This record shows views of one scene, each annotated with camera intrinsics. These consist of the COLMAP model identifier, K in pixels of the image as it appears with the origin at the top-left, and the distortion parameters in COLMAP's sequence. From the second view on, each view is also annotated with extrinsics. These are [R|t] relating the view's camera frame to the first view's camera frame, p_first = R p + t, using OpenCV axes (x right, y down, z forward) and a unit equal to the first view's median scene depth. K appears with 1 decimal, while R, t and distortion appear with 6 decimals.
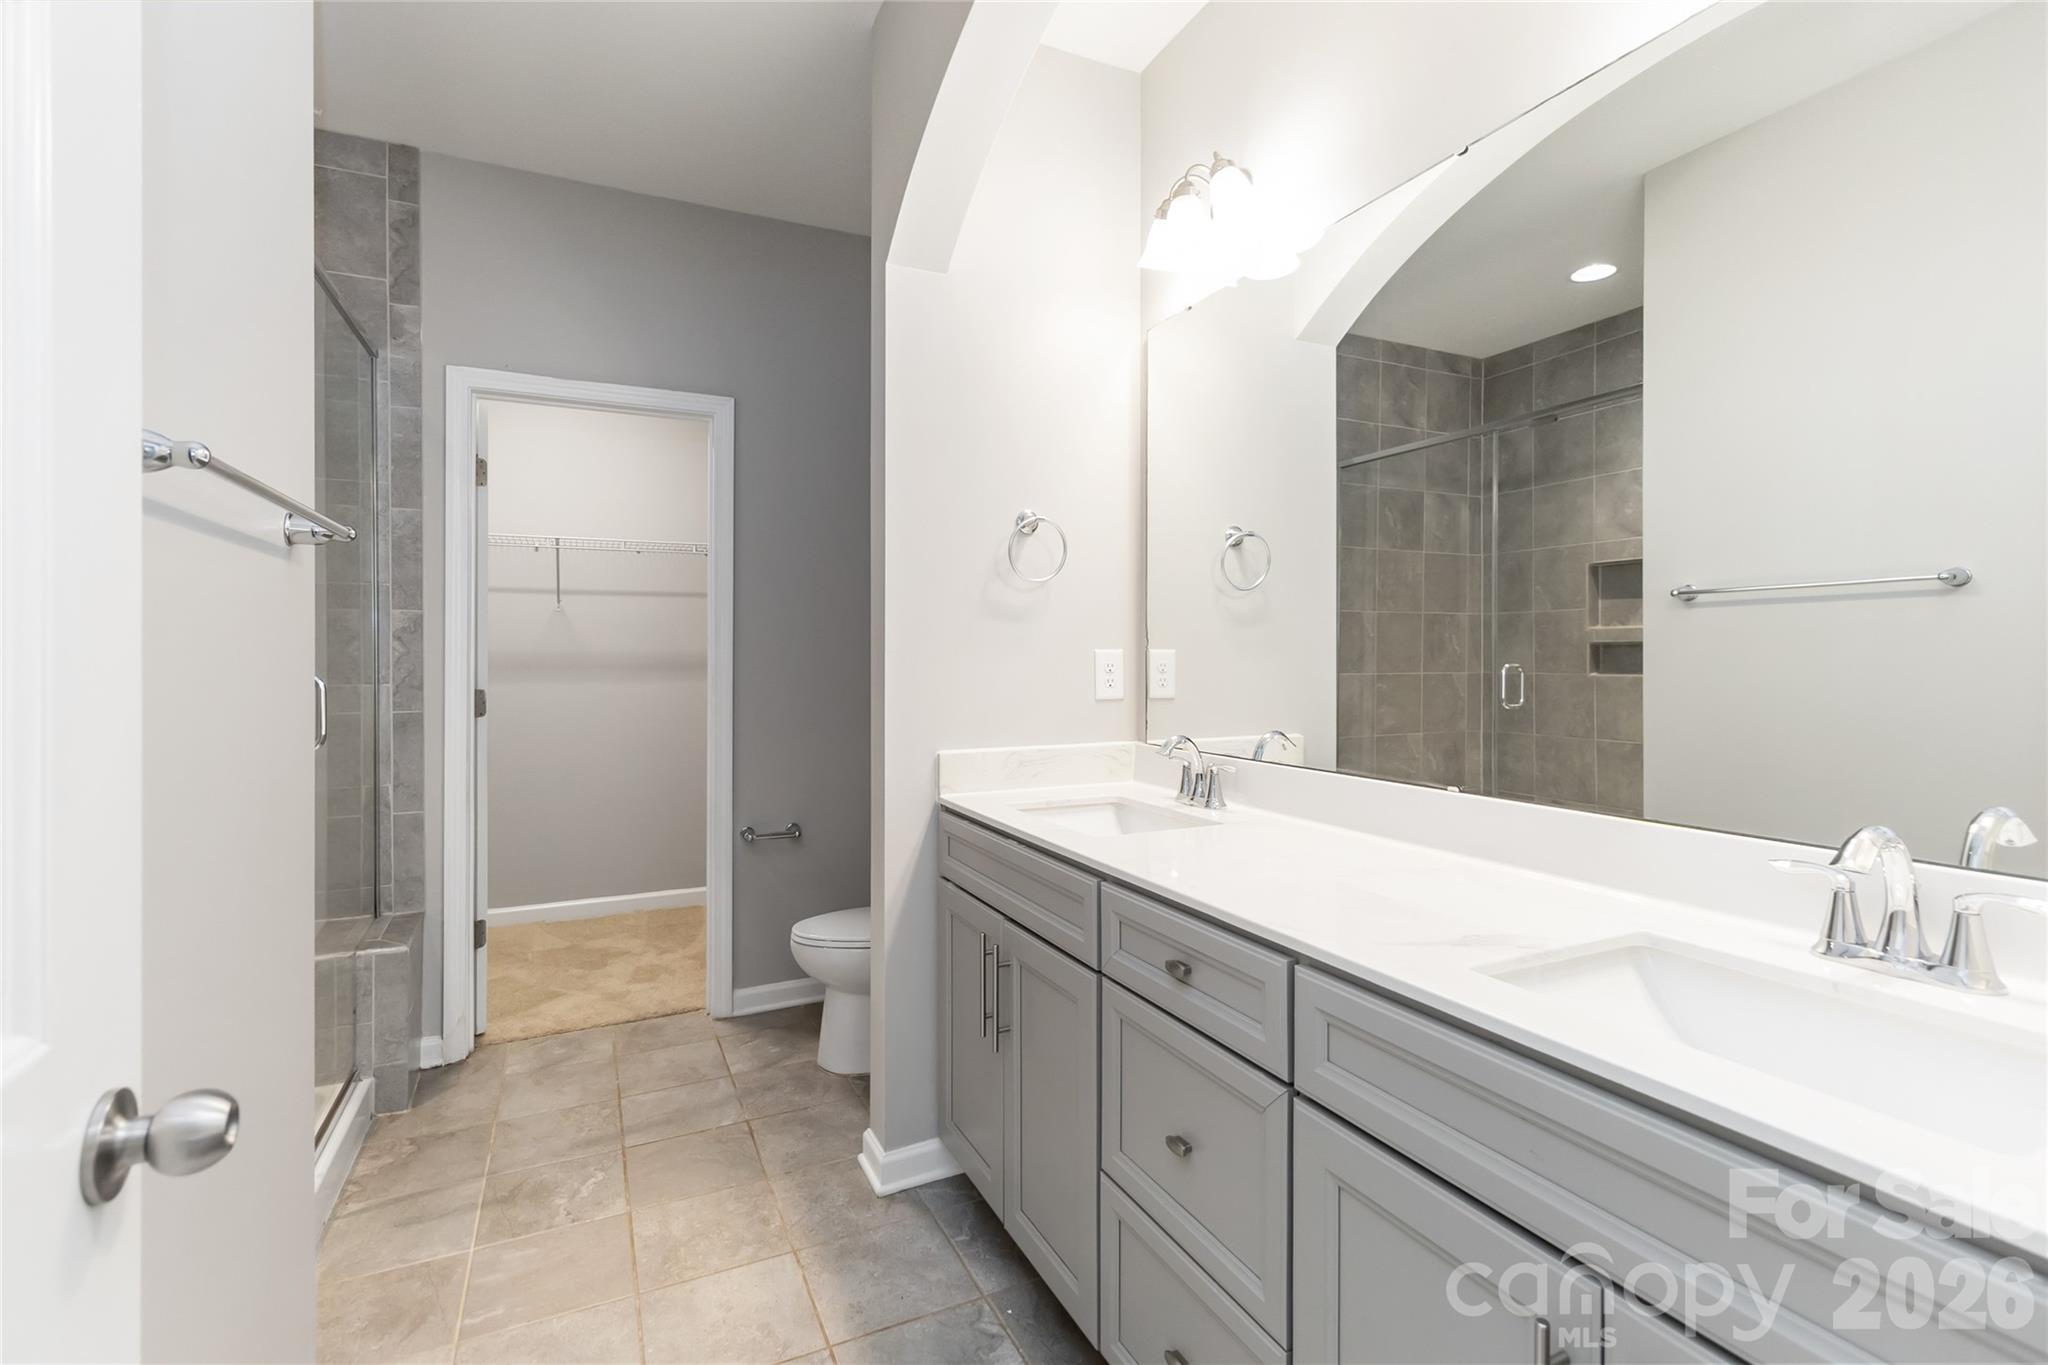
lens RADIAL K [[948.1, 0, 1031.1], [0, 948.1, 663.9], [0, 0, 1]] dist [-0.002705, 0.001255]
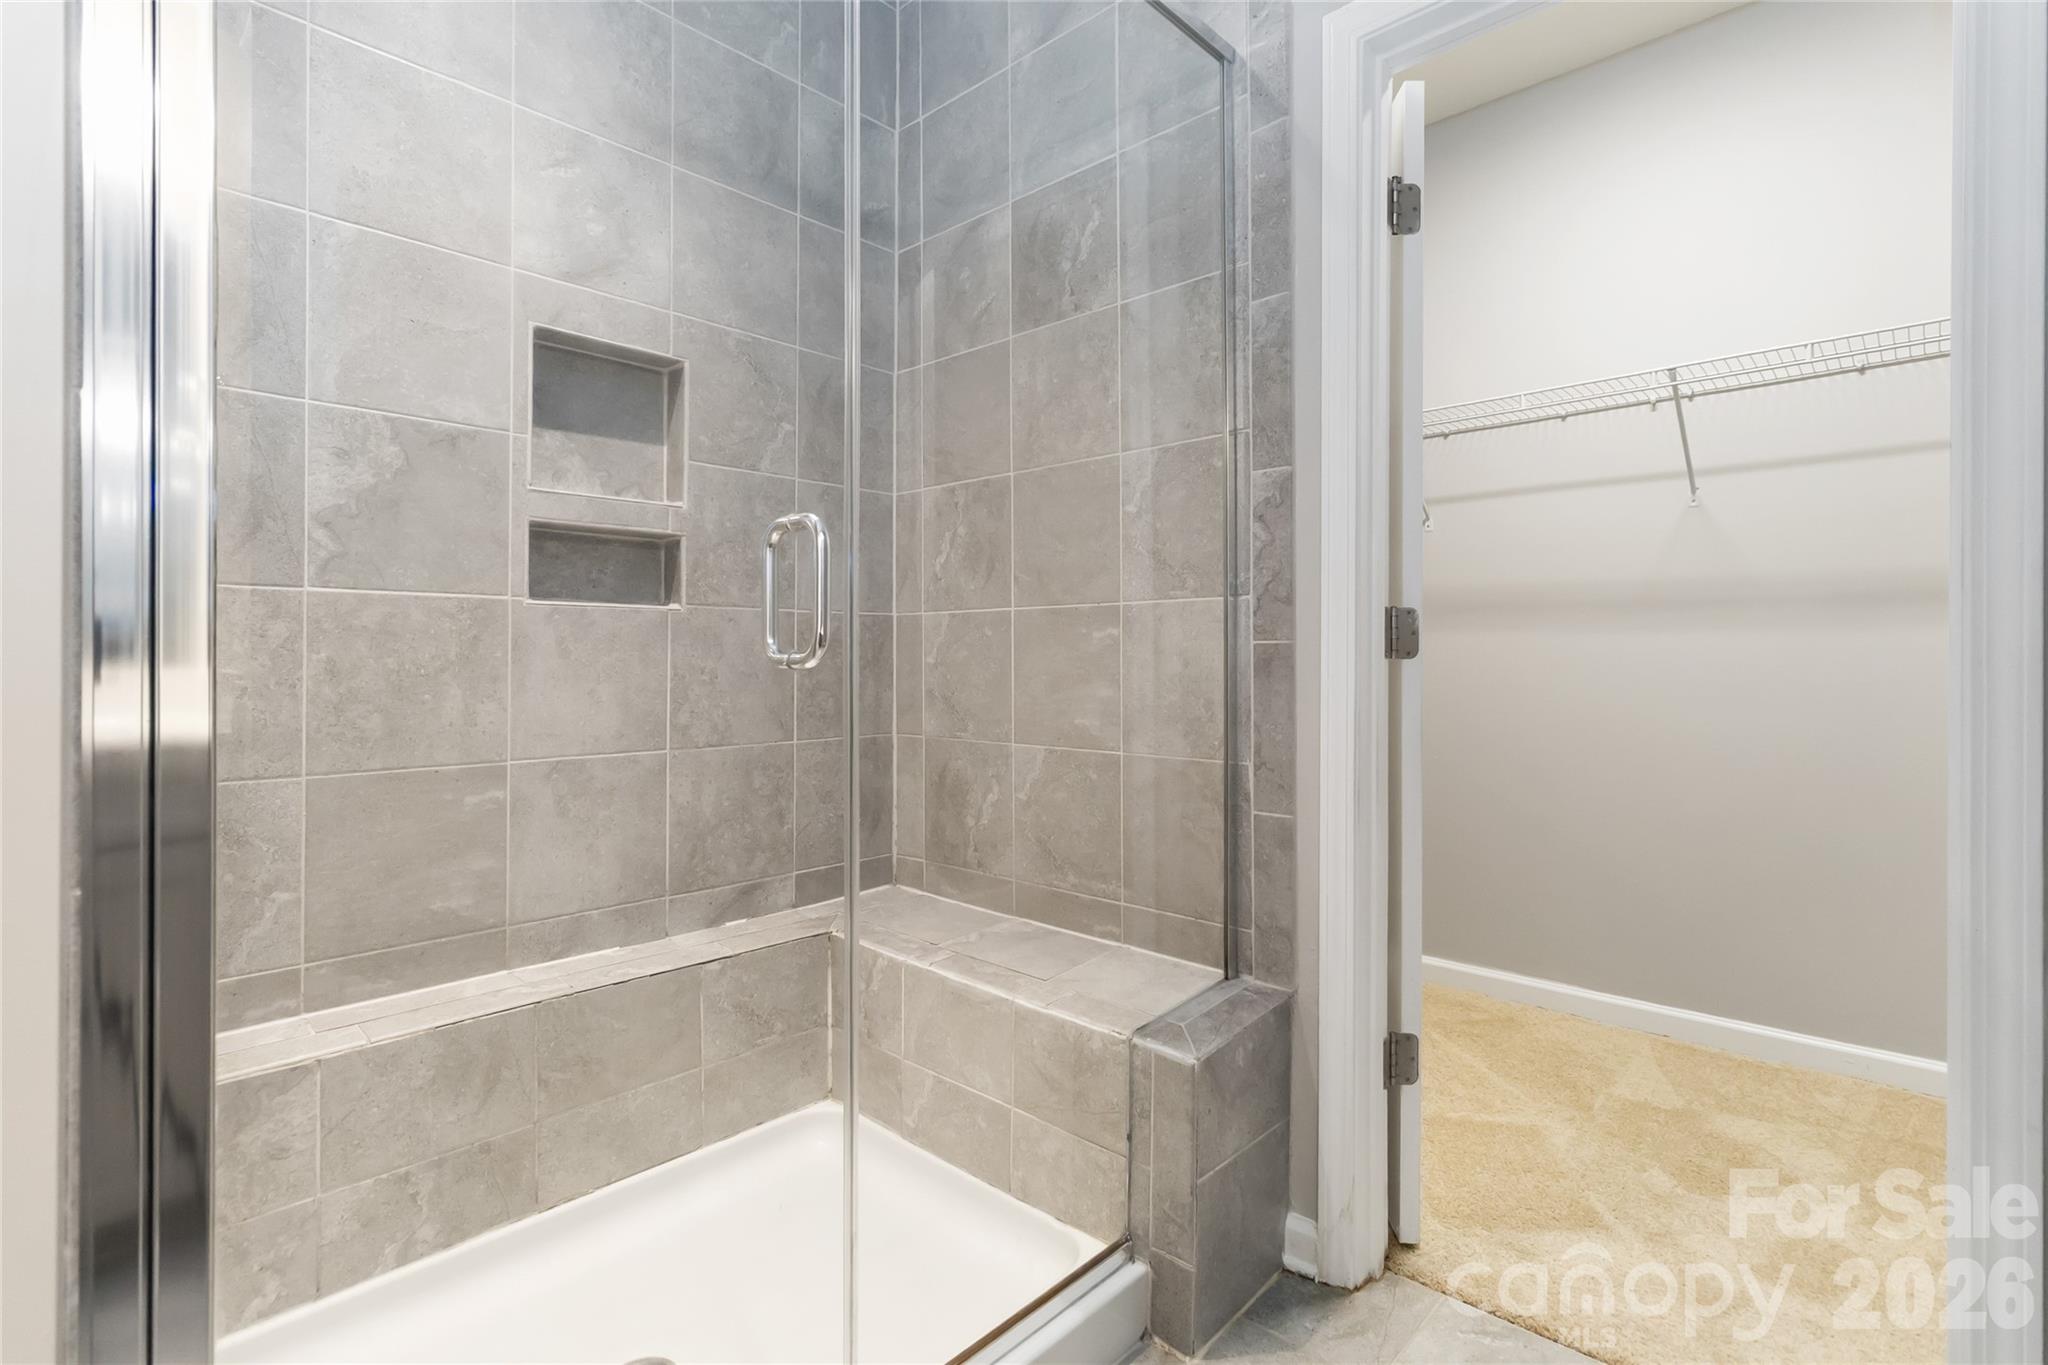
lens RADIAL K [[948.1, 0, 1071.0], [0, 948.1, 643.6], [0, 0, 1]] dist [-0.002705, 0.001255]
pose [[0.372634, -0.006697, -0.927954, -0.158514], [-0.012644, 0.999844, -0.012293, 0.059751], [0.927892, 0.016314, 0.372491, 0.659731]]
